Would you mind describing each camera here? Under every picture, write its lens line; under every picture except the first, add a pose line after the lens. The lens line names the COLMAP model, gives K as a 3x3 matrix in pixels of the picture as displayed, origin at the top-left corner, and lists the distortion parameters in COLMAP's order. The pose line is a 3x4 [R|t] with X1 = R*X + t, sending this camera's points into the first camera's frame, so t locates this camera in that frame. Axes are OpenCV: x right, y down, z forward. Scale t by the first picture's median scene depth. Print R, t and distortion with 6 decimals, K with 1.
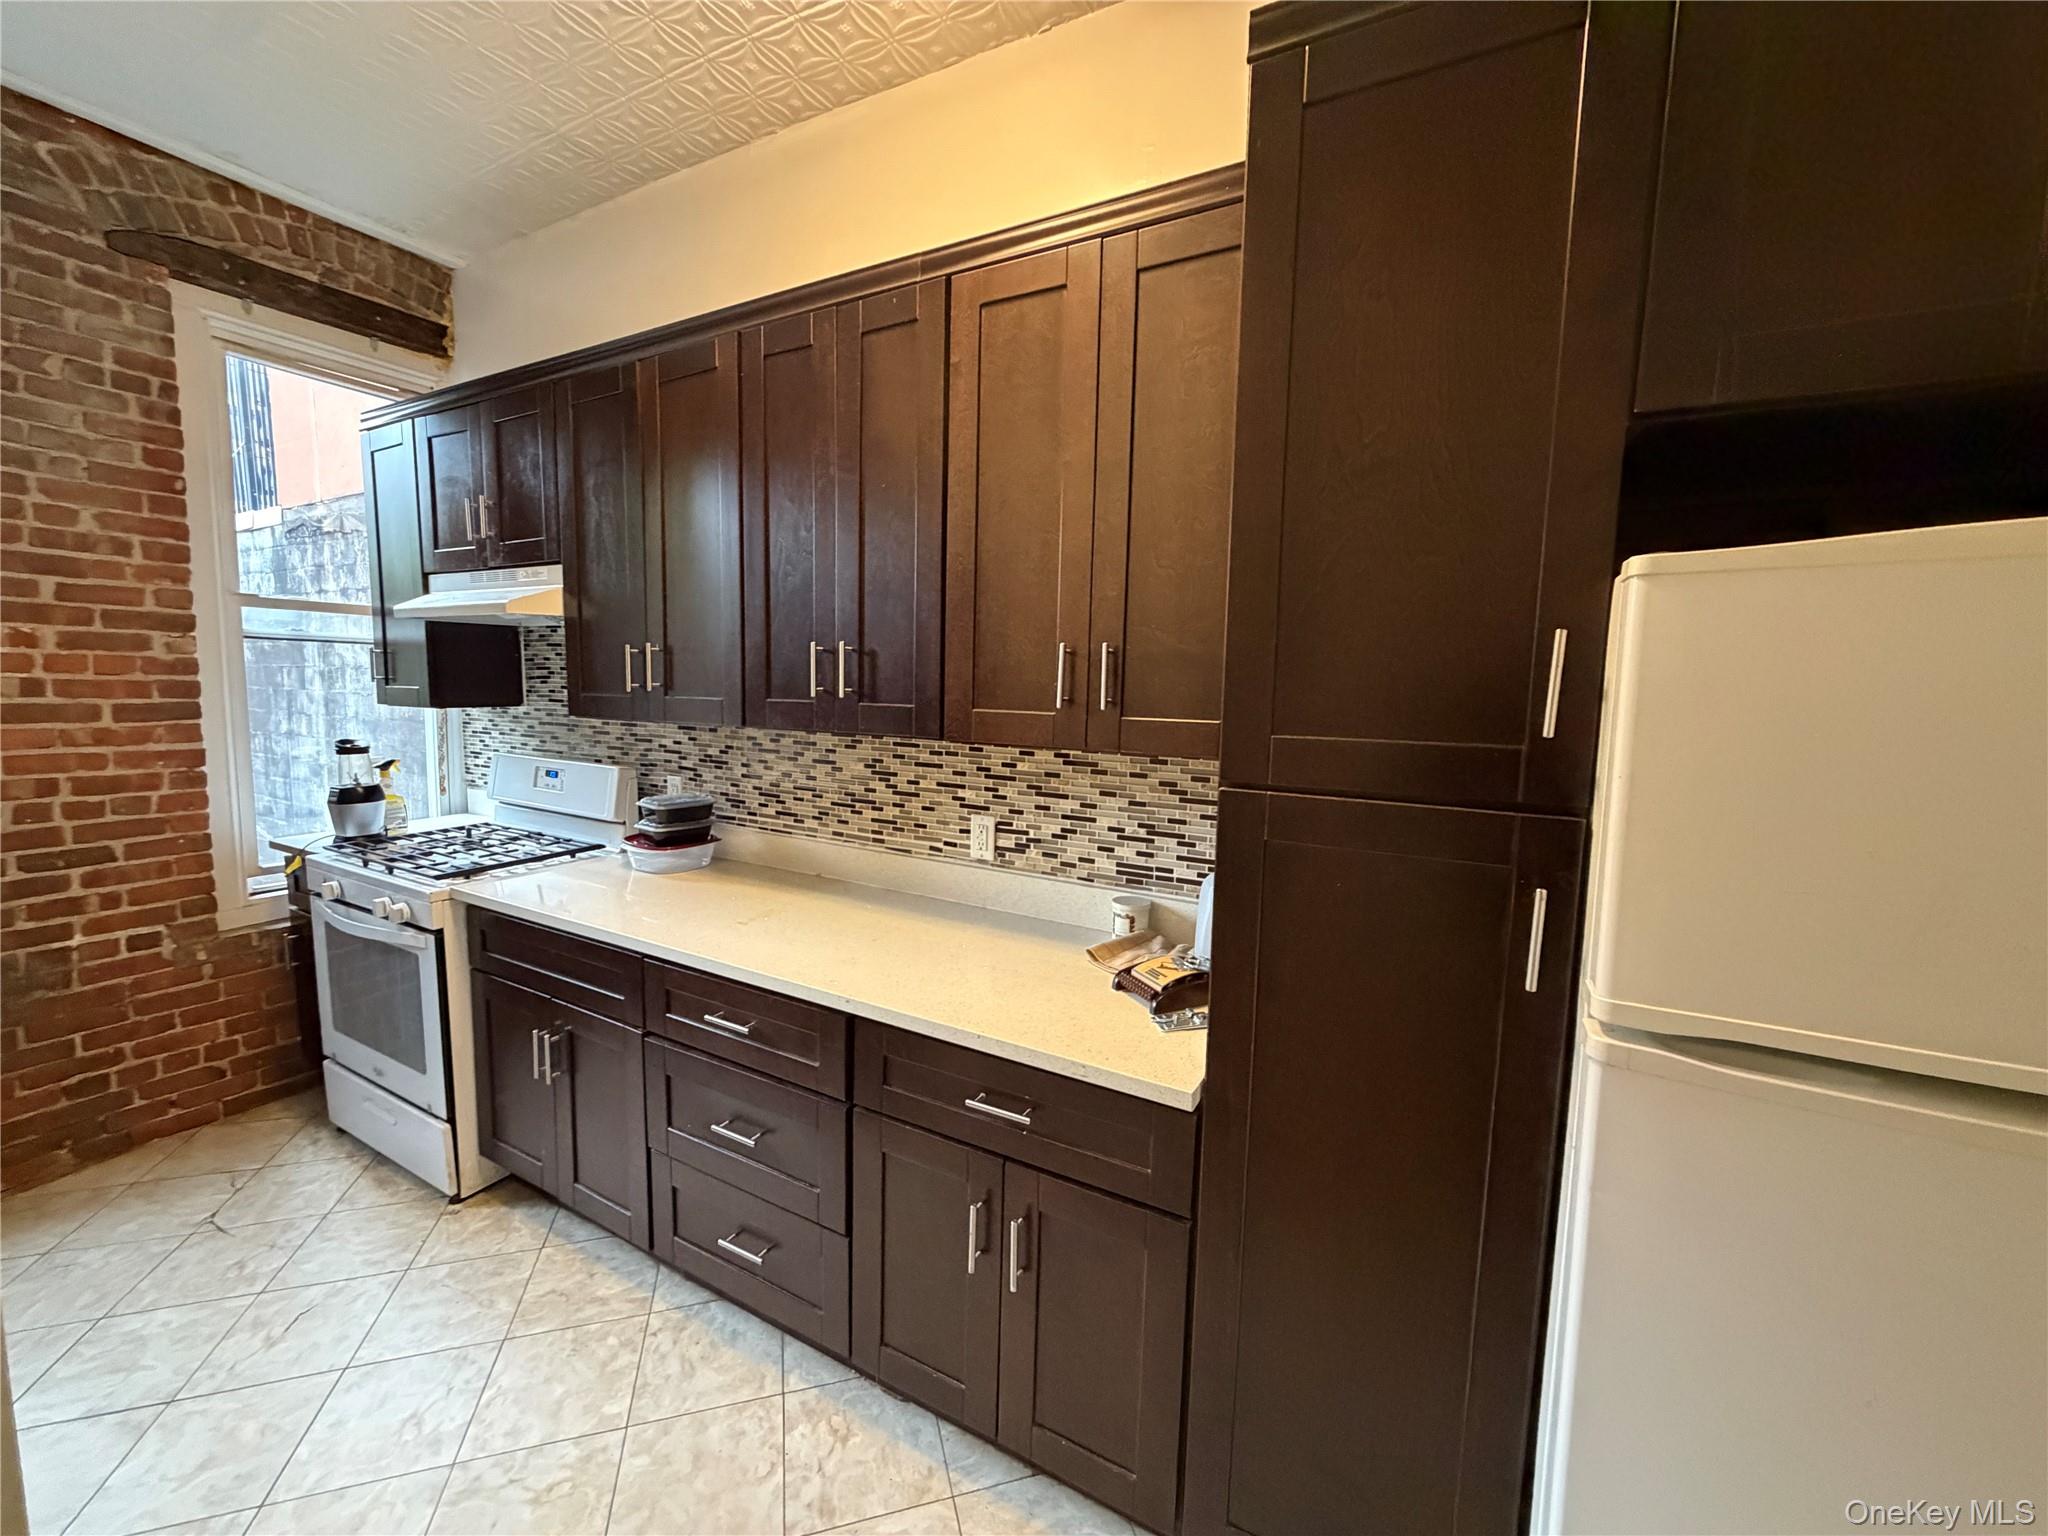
lens RADIAL K [[813.6, 0, 1017.6], [0, 813.6, 769.3], [0, 0, 1]] dist [-0.001185, -0.000054]
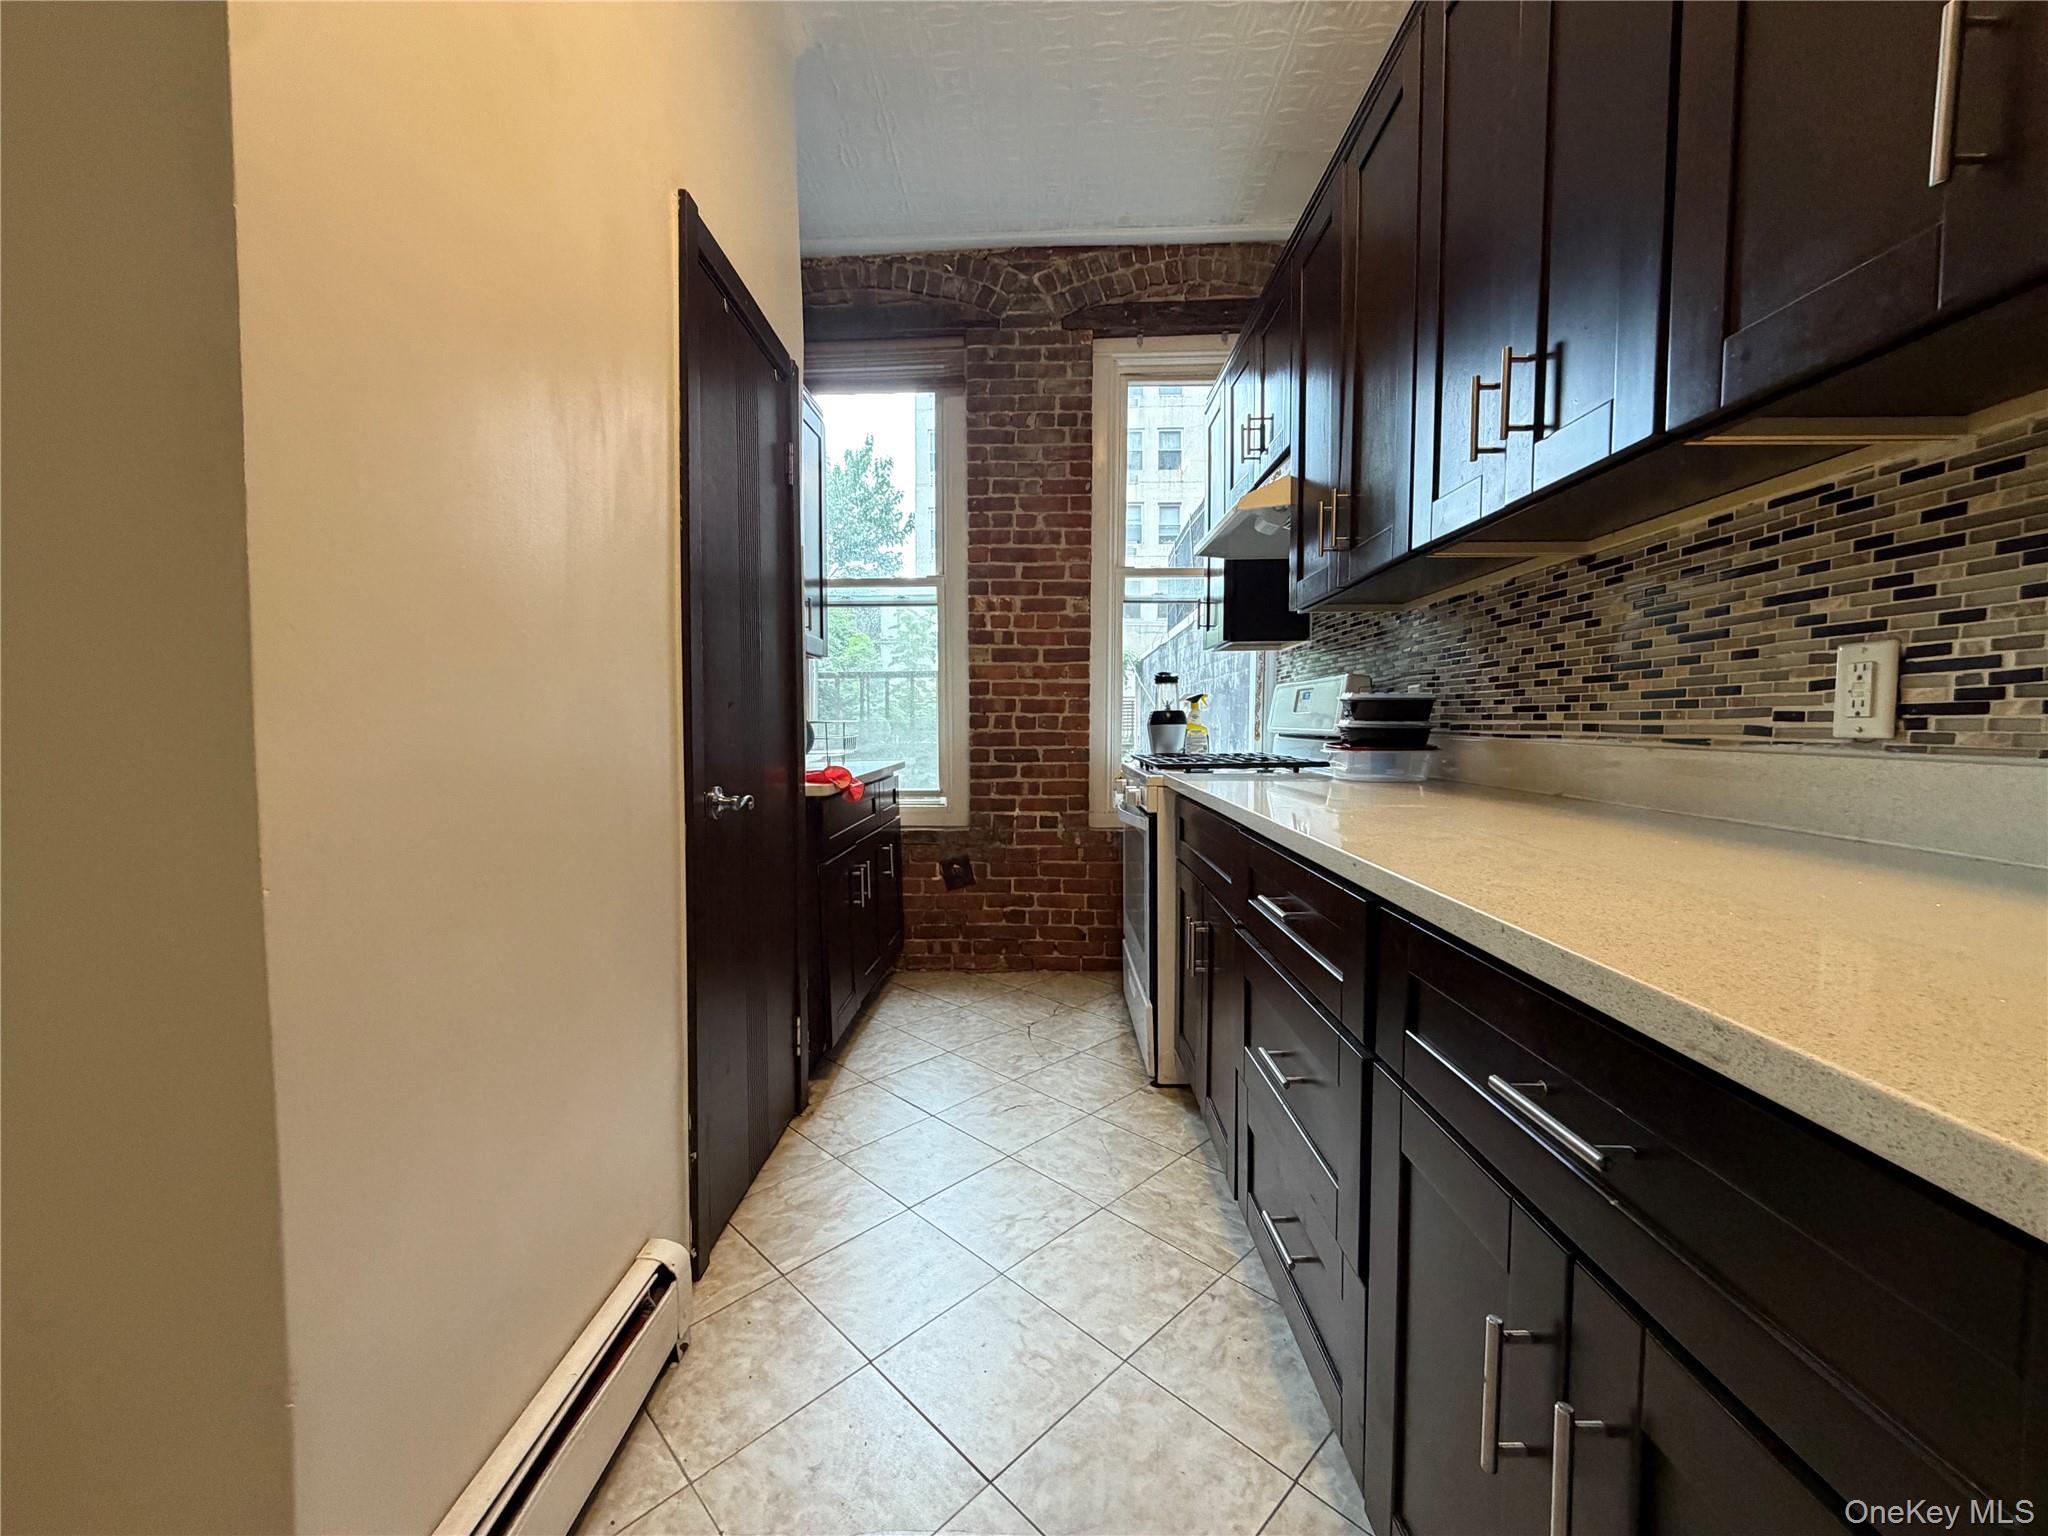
lens RADIAL K [[813.6, 0, 1017.6], [0, 813.6, 769.3], [0, 0, 1]] dist [-0.001185, -0.000054]
pose [[0.463627, 0.024024, -0.885705, 0.130496], [-0.083715, 0.996348, -0.016796, 0.159384], [0.882067, 0.081934, 0.463945, 0.323402]]
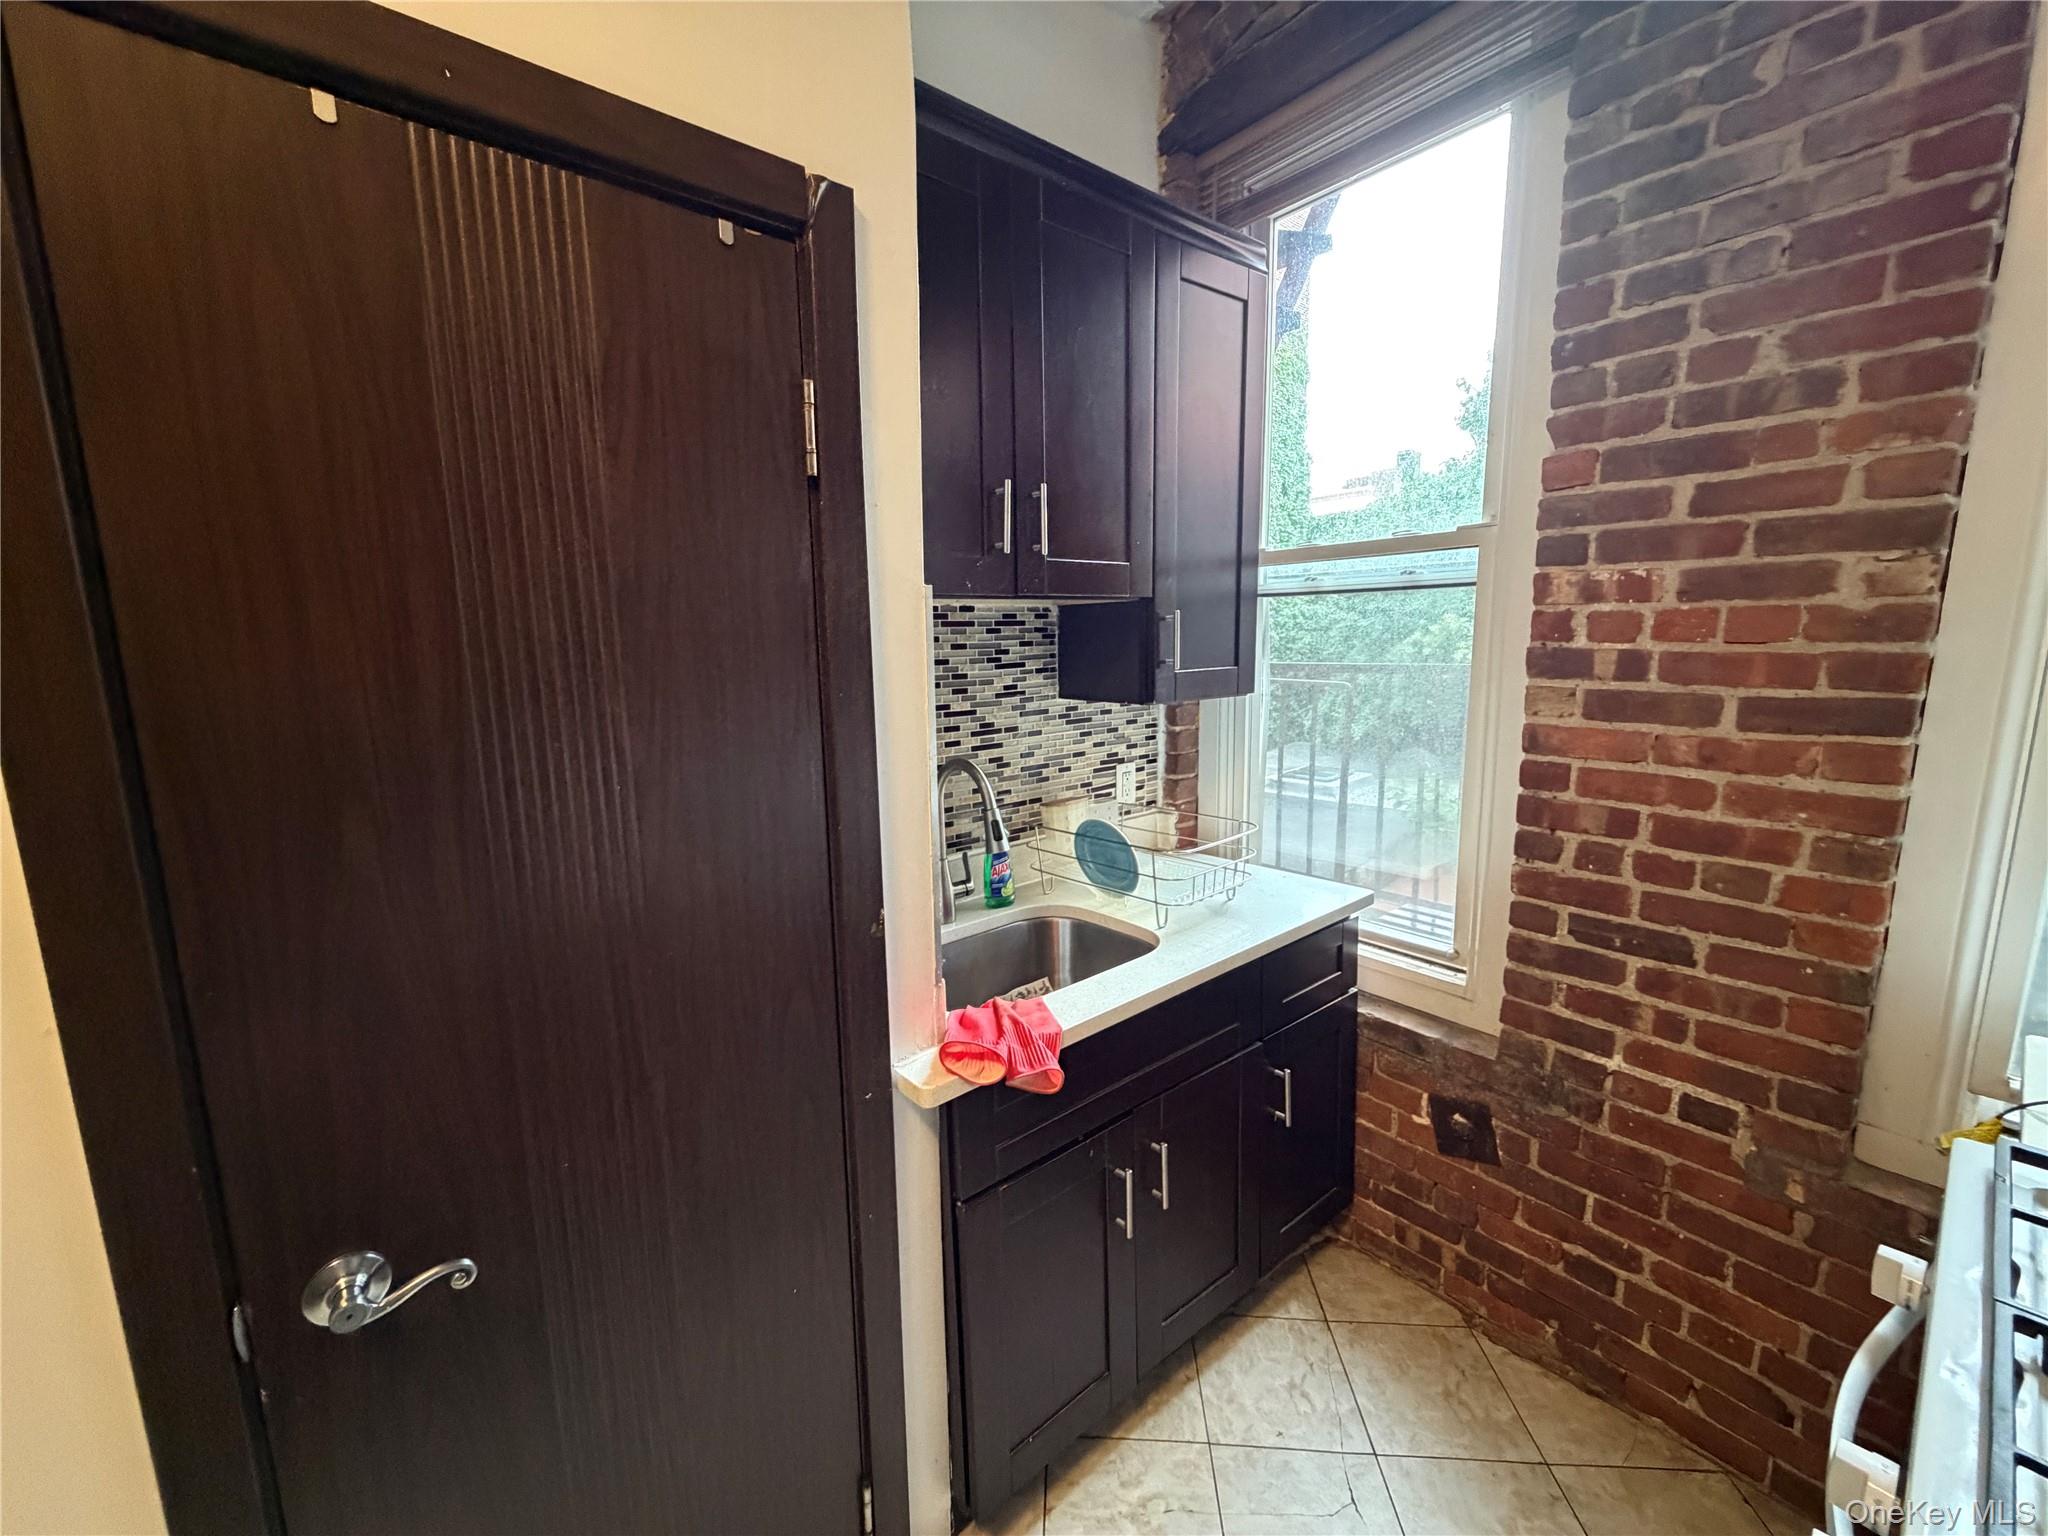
lens RADIAL K [[813.6, 0, 1017.6], [0, 813.6, 769.3], [0, 0, 1]] dist [-0.001185, -0.000054]
pose [[-0.356861, 0.133269, -0.924603, -0.434479], [-0.090715, 0.980150, 0.176288, -0.086477], [0.929743, 0.146785, -0.337687, 0.752066]]
